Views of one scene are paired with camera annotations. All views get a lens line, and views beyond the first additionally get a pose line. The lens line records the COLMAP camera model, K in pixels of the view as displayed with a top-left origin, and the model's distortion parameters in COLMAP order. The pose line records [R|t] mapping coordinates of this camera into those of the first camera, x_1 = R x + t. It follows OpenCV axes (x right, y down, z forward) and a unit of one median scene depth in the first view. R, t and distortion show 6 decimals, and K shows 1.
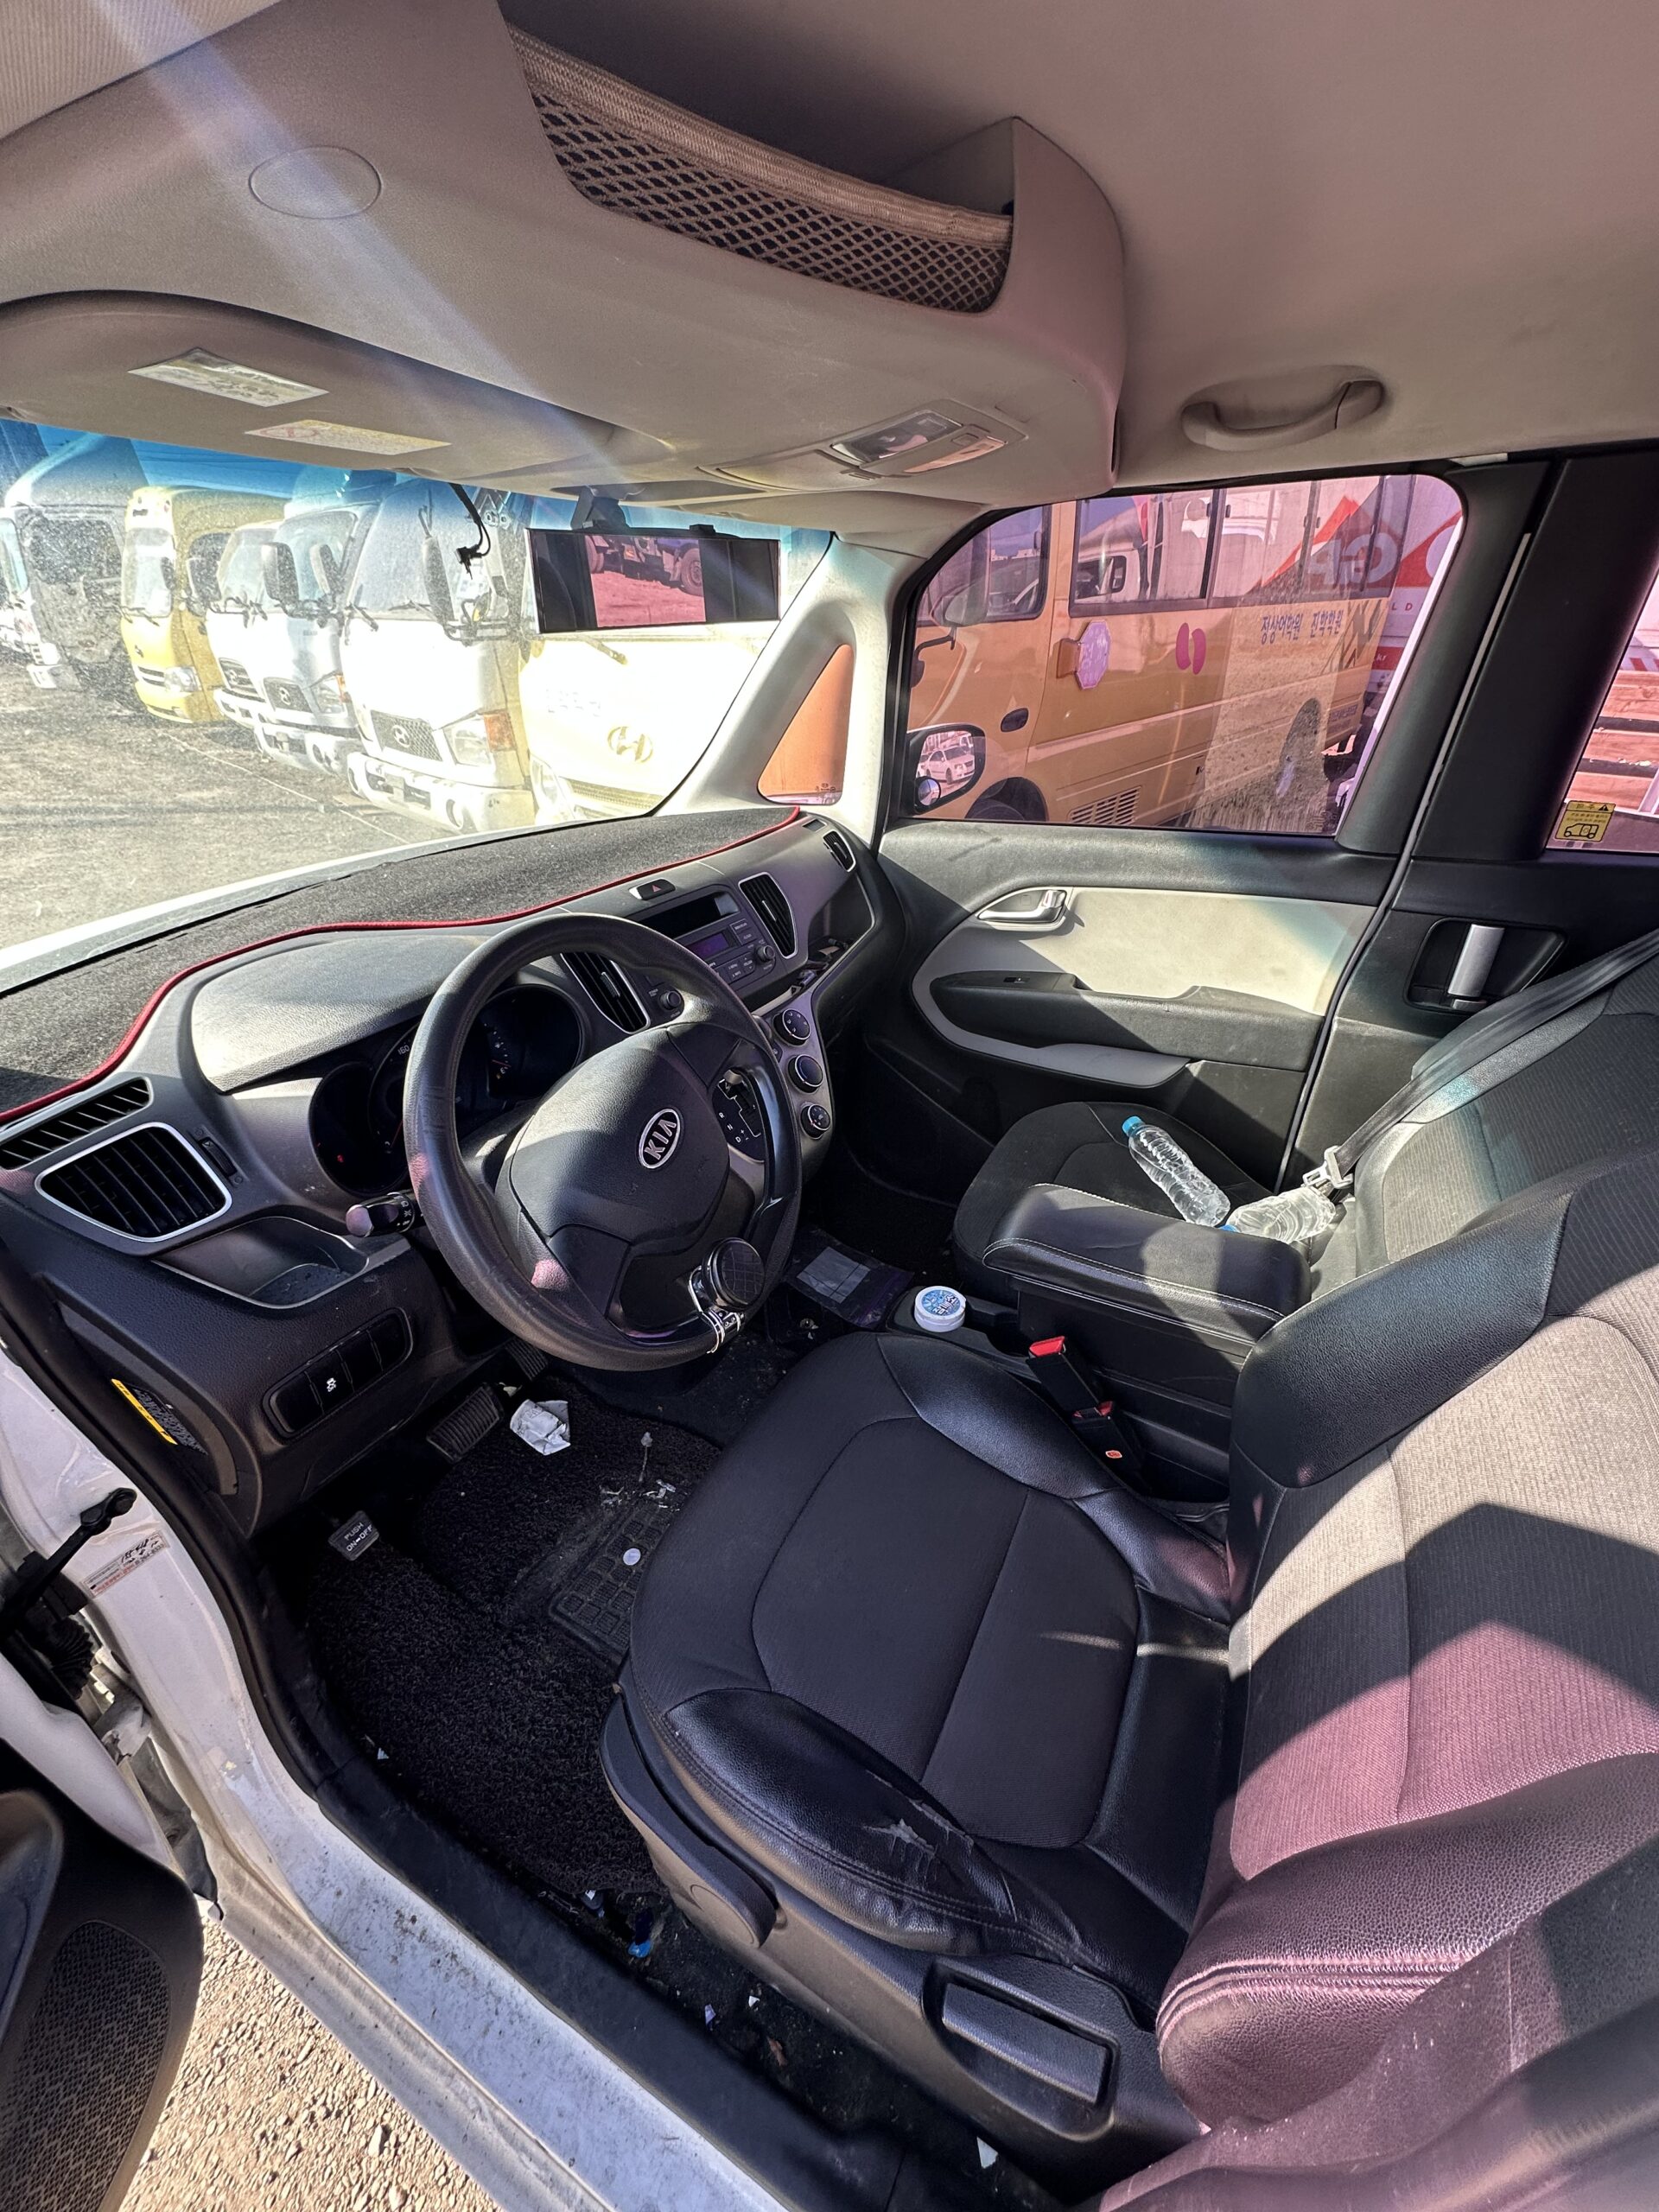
lens RADIAL K [[888.4, 0, 835.2], [0, 888.4, 1104.9], [0, 0, 1]] dist [-0.003038, 0.000598]
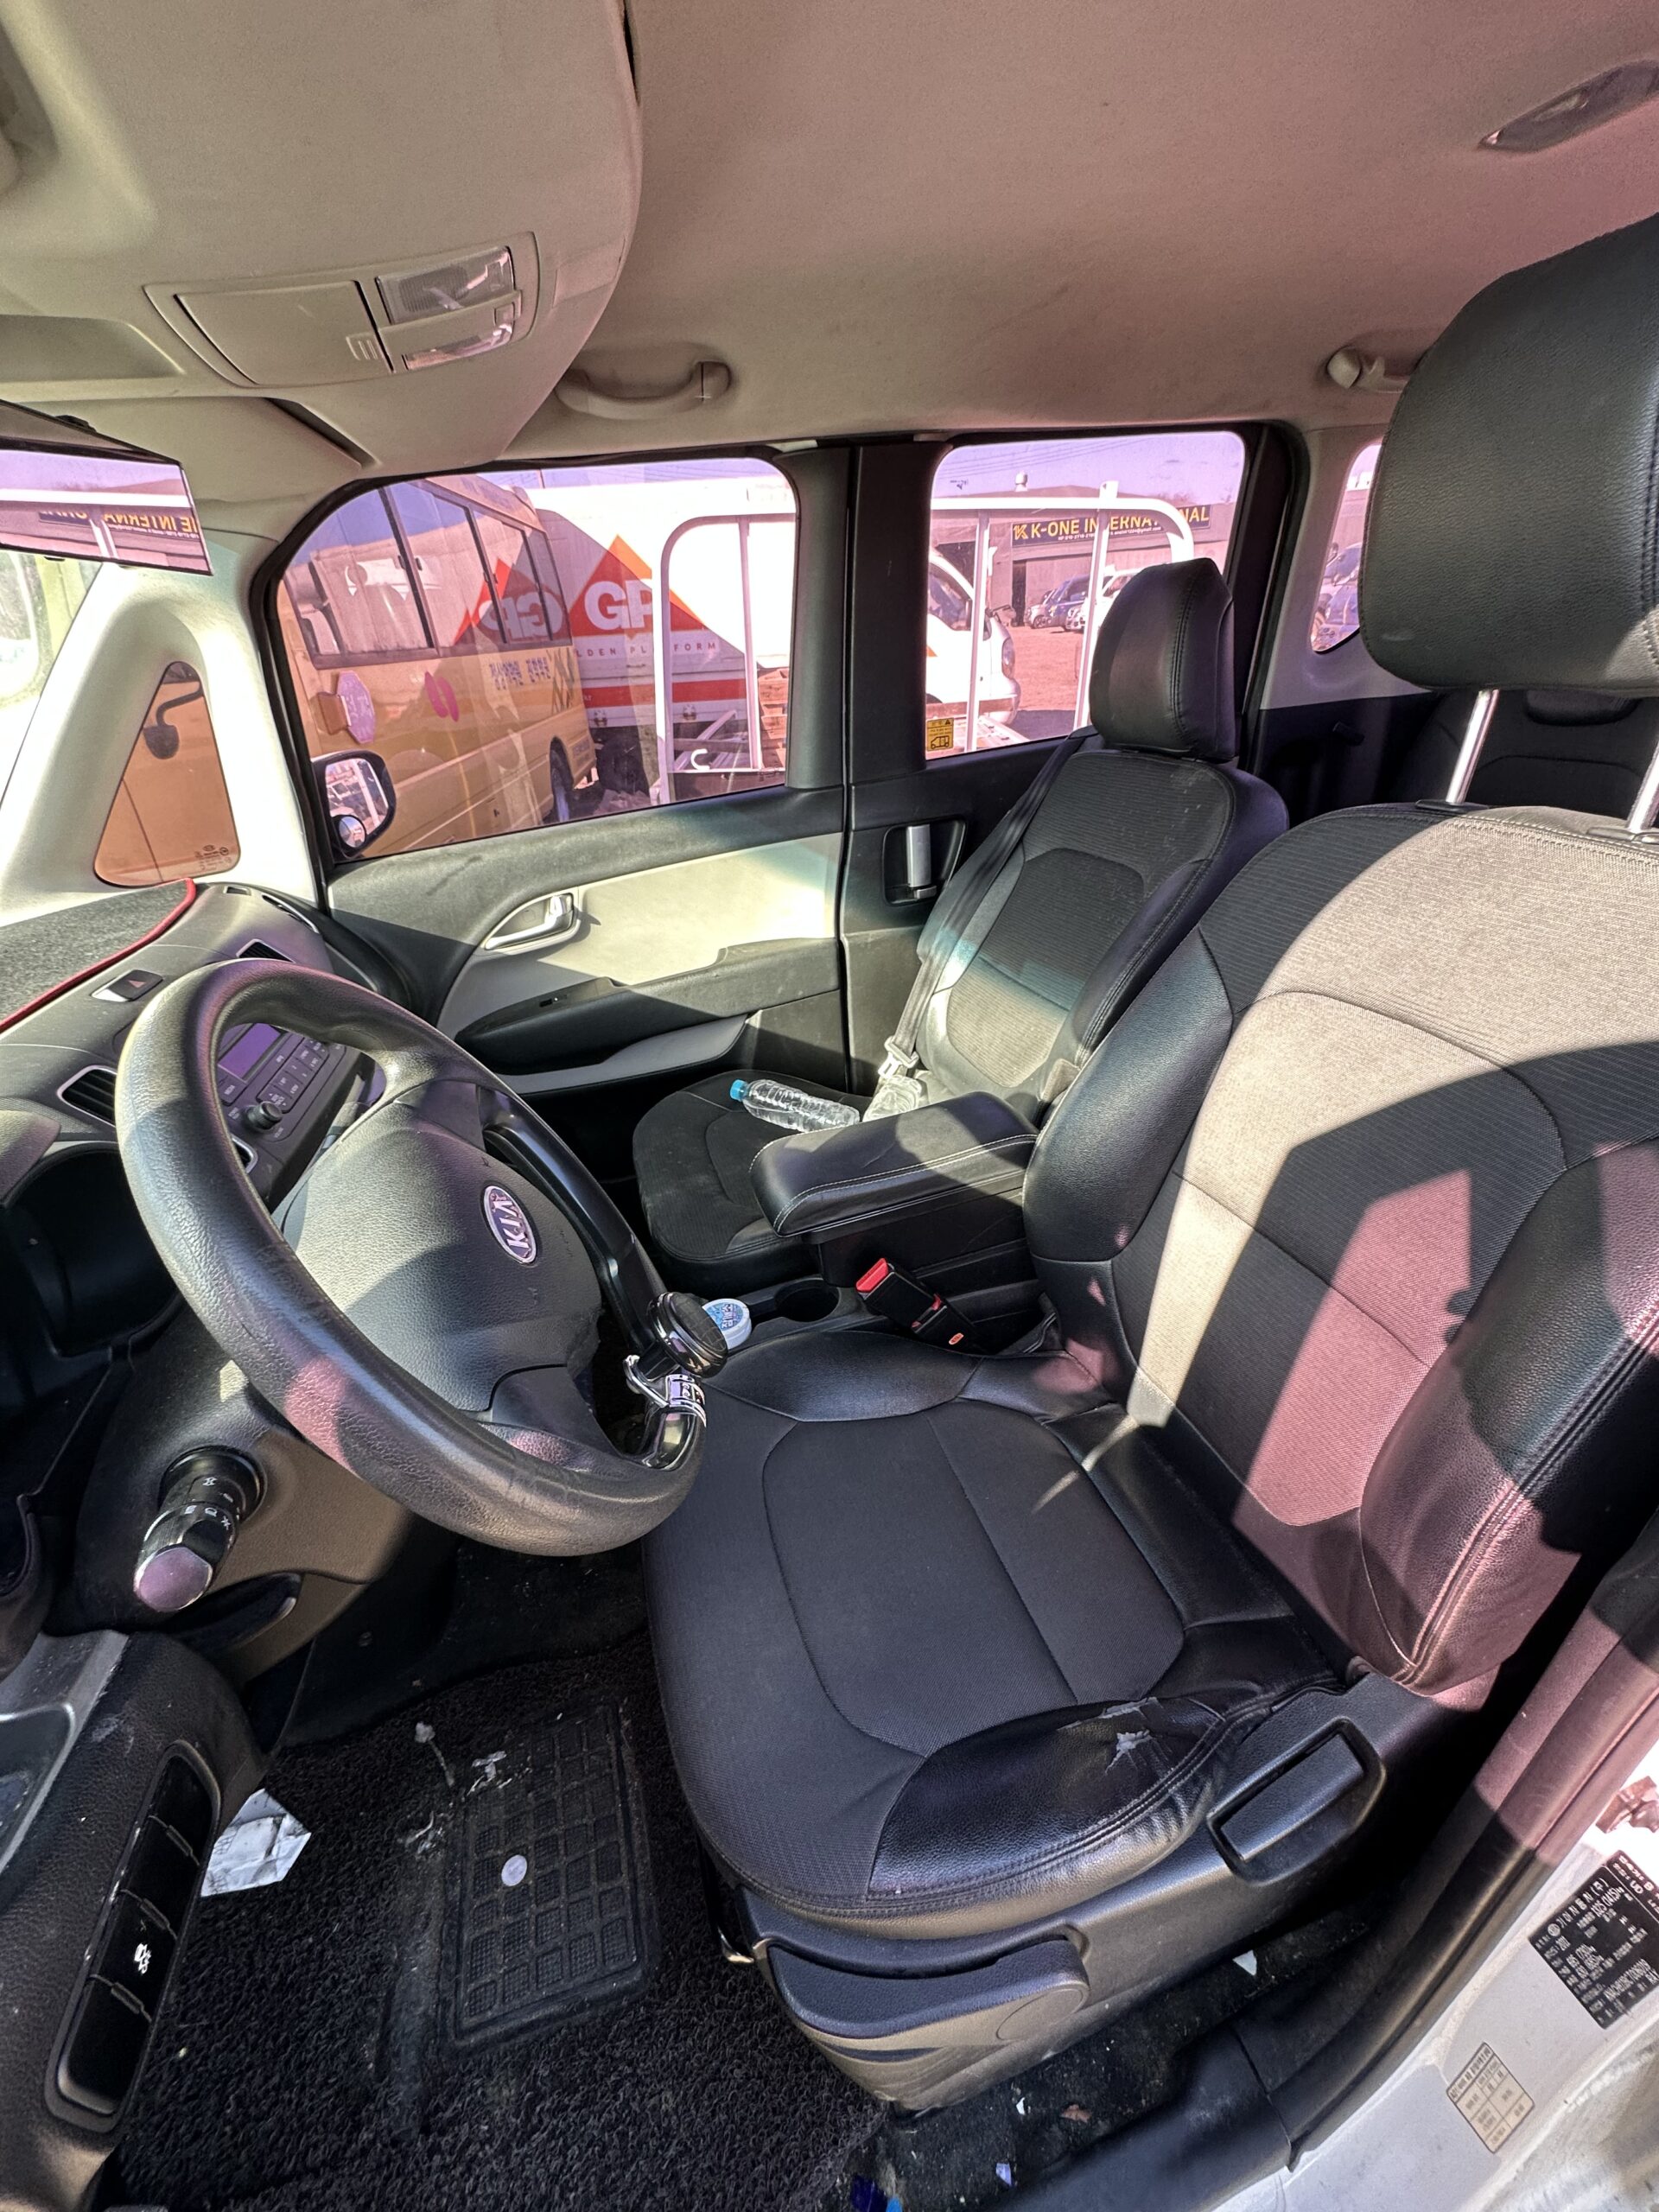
lens RADIAL K [[888.4, 0, 834.7], [0, 888.4, 1104.2], [0, 0, 1]] dist [-0.003038, 0.000598]
pose [[0.695626, -0.372981, 0.613995, -0.233425], [0.412977, 0.906946, 0.083057, -0.000403], [-0.587839, 0.195789, 0.784928, 0.156145]]
